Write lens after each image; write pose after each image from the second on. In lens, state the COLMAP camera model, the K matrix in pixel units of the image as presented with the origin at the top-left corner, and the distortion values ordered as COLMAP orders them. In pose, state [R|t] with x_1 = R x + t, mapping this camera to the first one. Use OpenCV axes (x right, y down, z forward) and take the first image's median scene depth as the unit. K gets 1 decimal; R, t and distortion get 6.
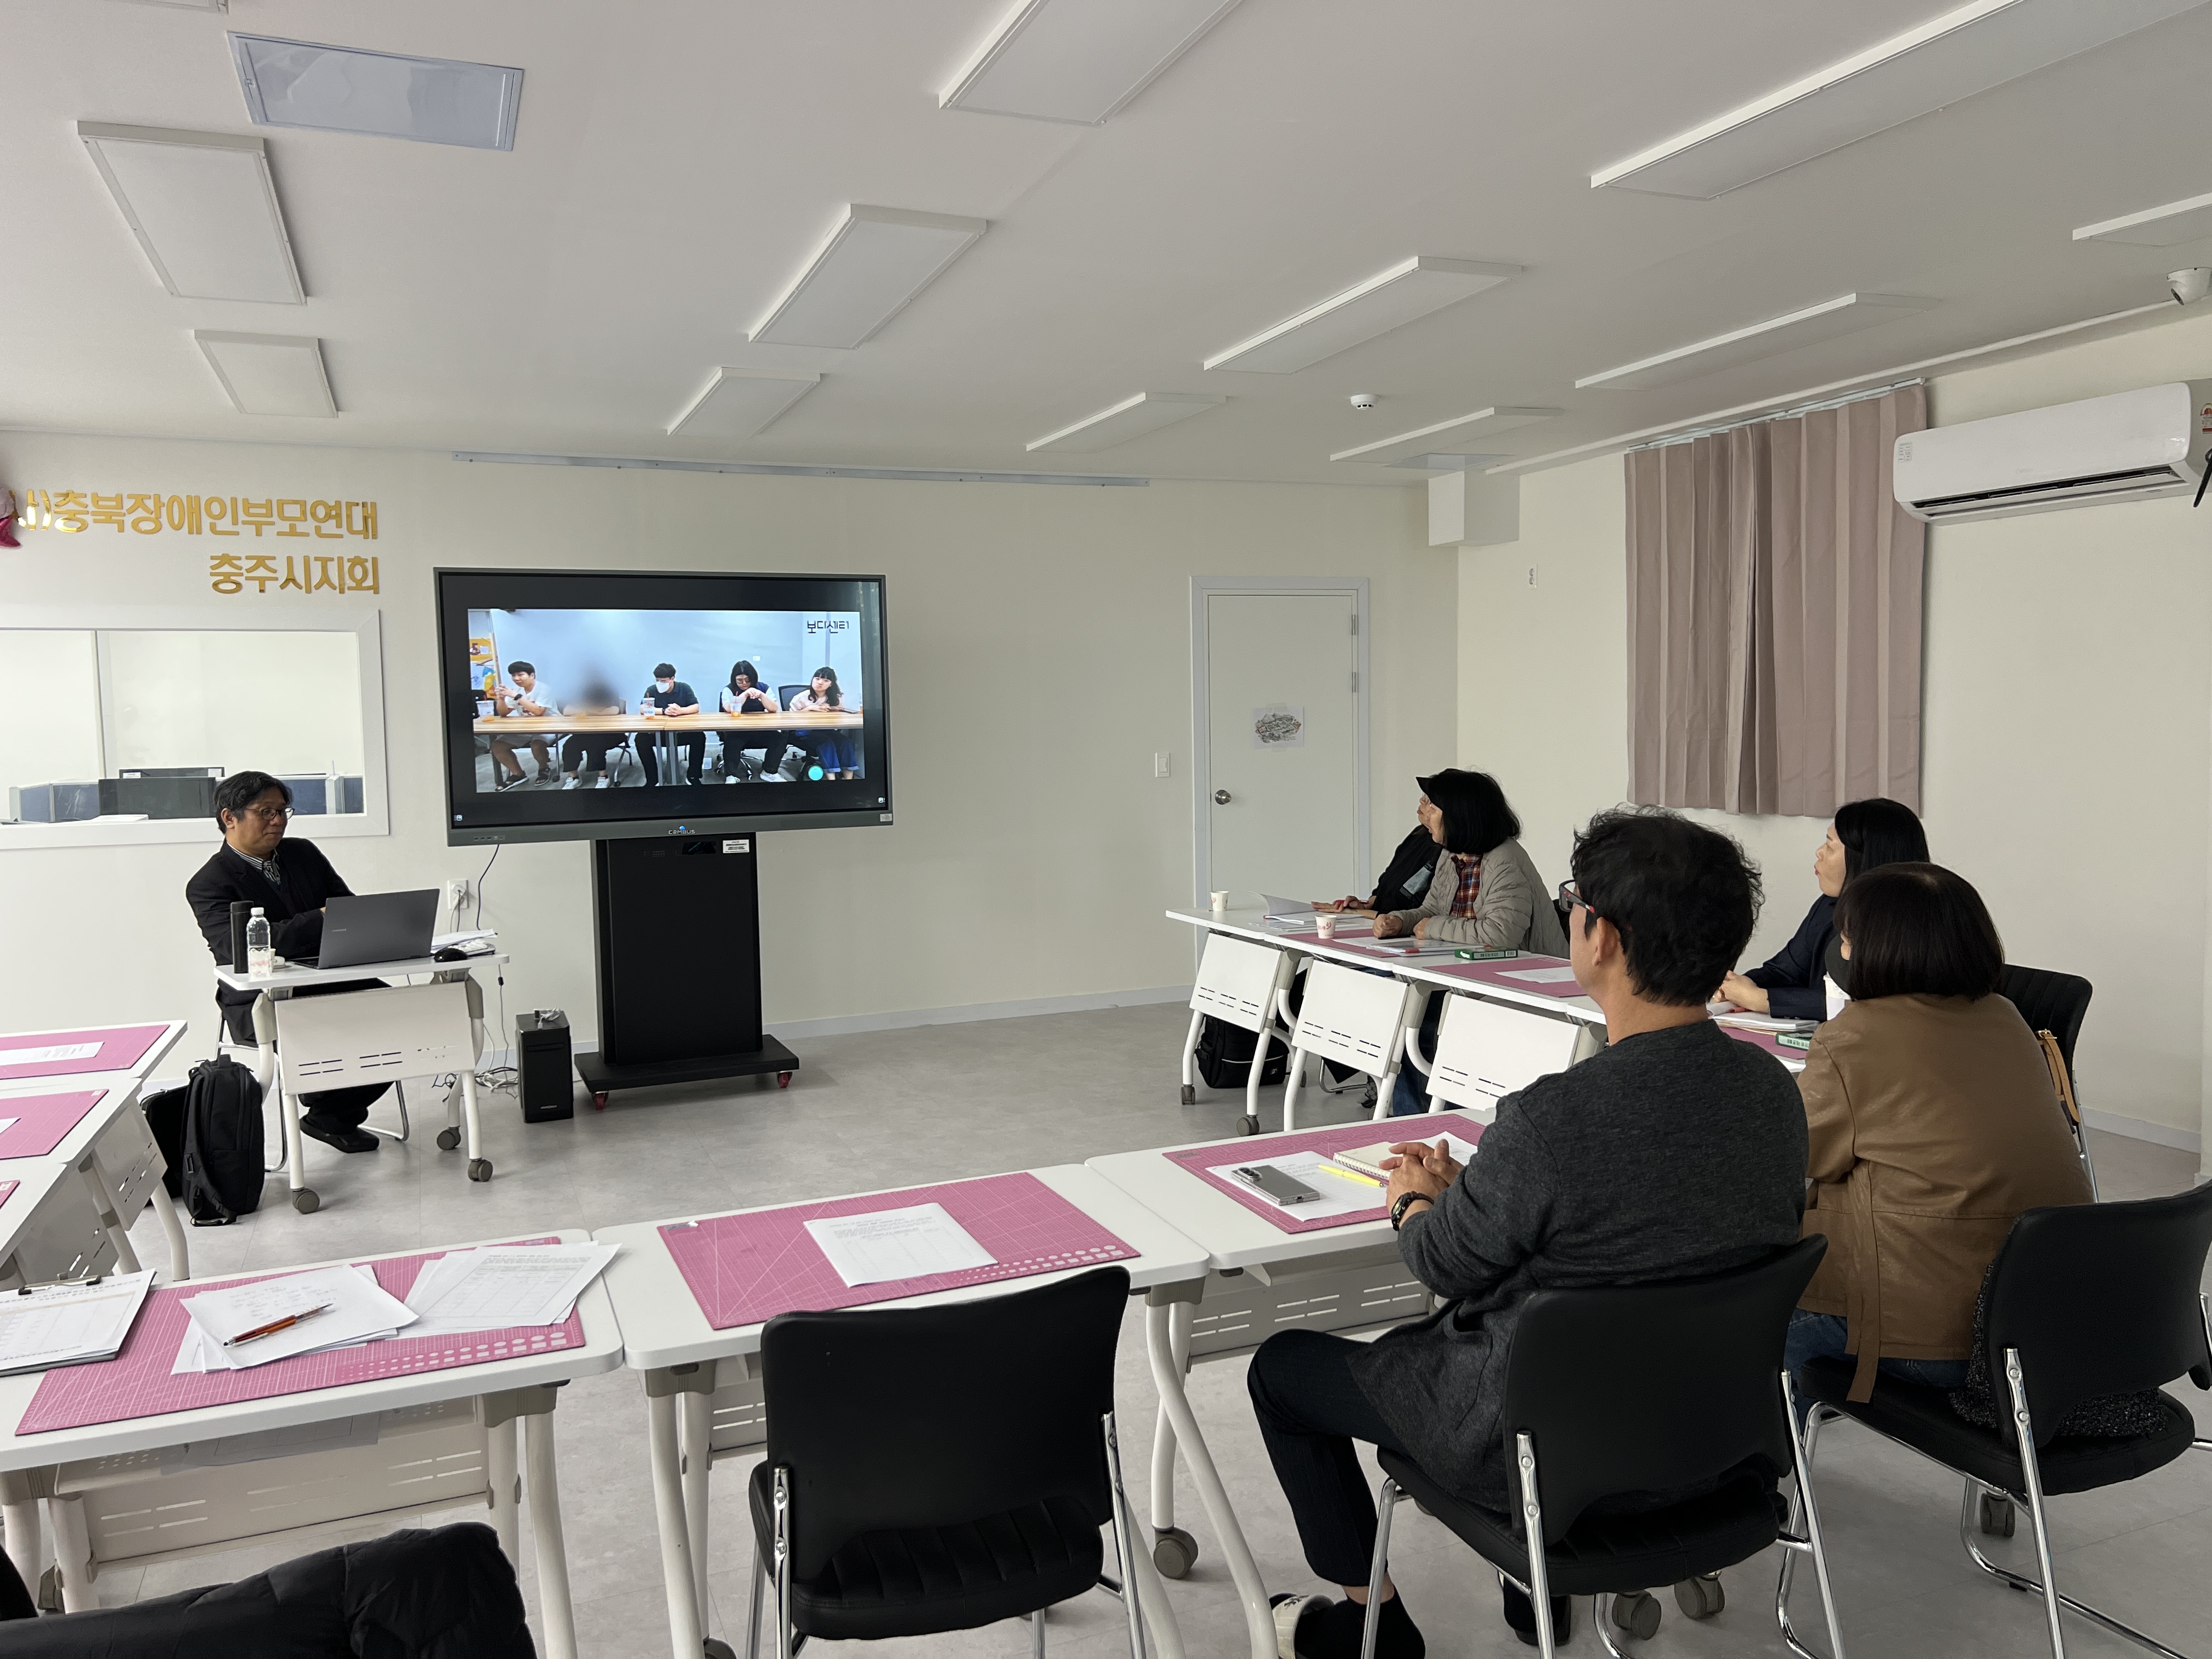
lens RADIAL K [[1661.5, 0, 1119.4], [0, 1661.5, 823.5], [0, 0, 1]] dist [0.011734, -0.035347]
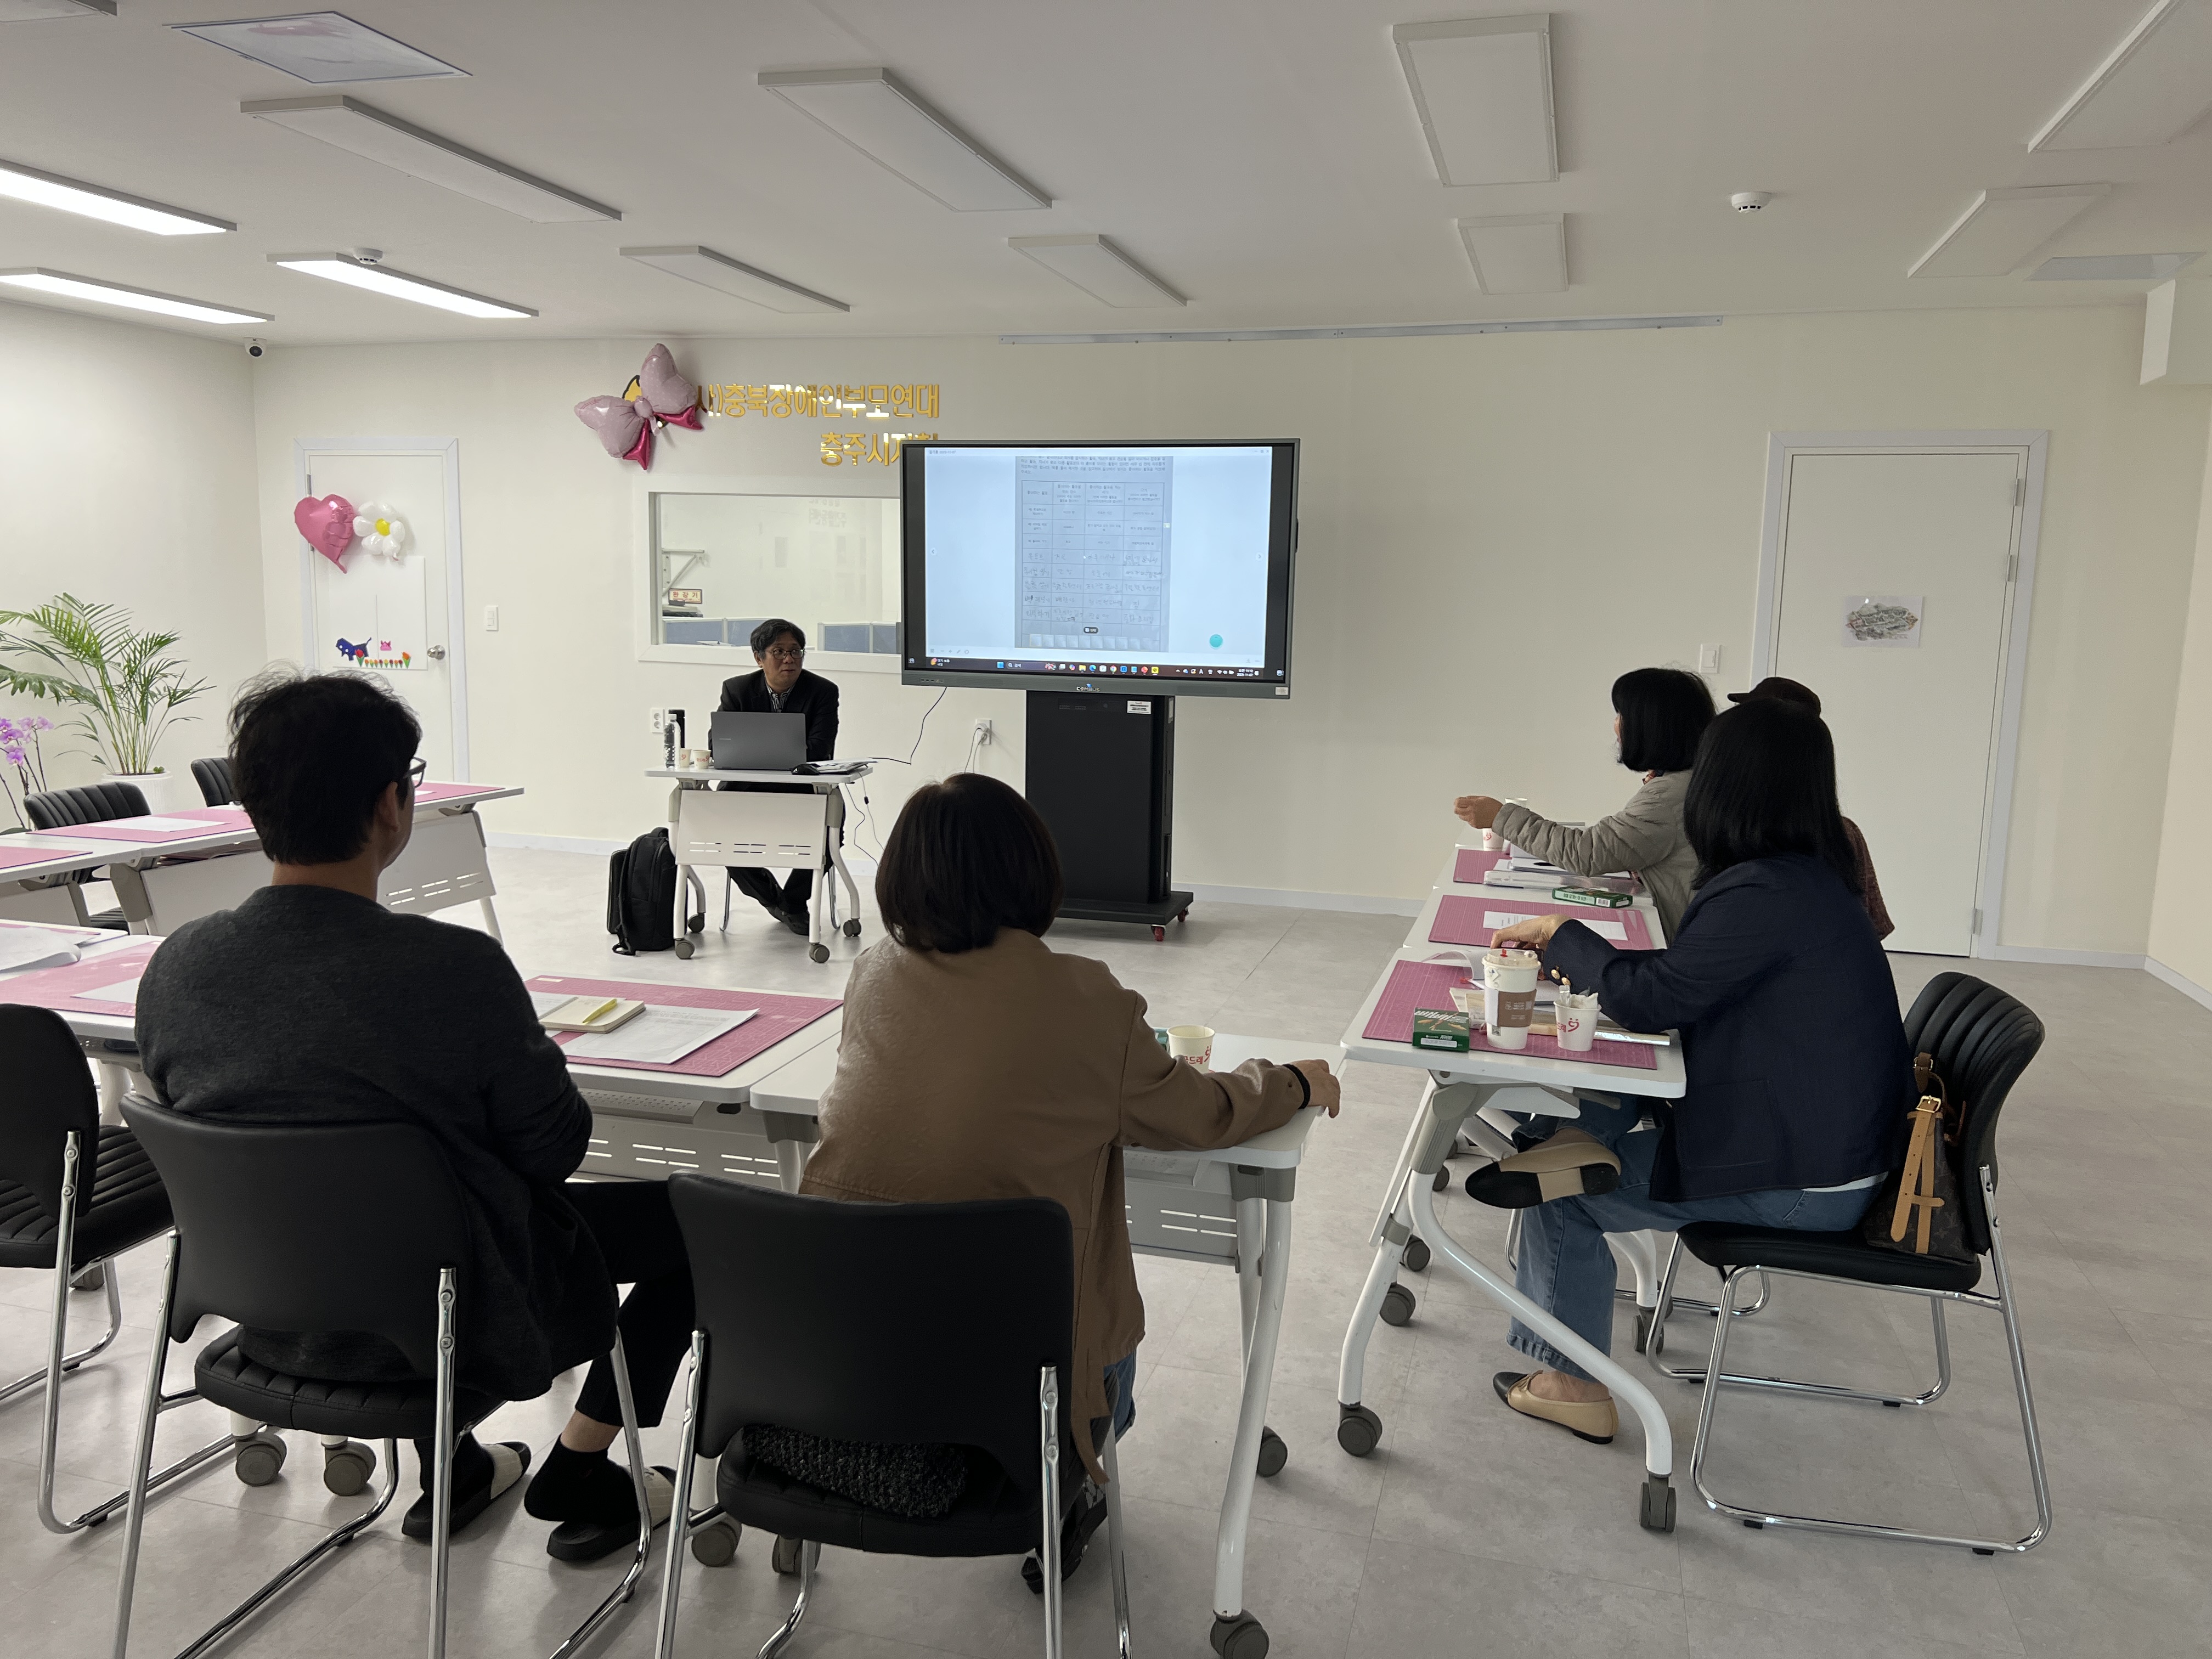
lens RADIAL K [[1661.5, 0, 1102.2], [0, 1661.5, 845.5], [0, 0, 1]] dist [0.011734, -0.035347]
pose [[0.763046, 0.133219, -0.632466, 0.381751], [-0.078038, 0.990359, 0.114453, -0.015749], [0.641615, -0.037977, 0.766086, 0.160514]]
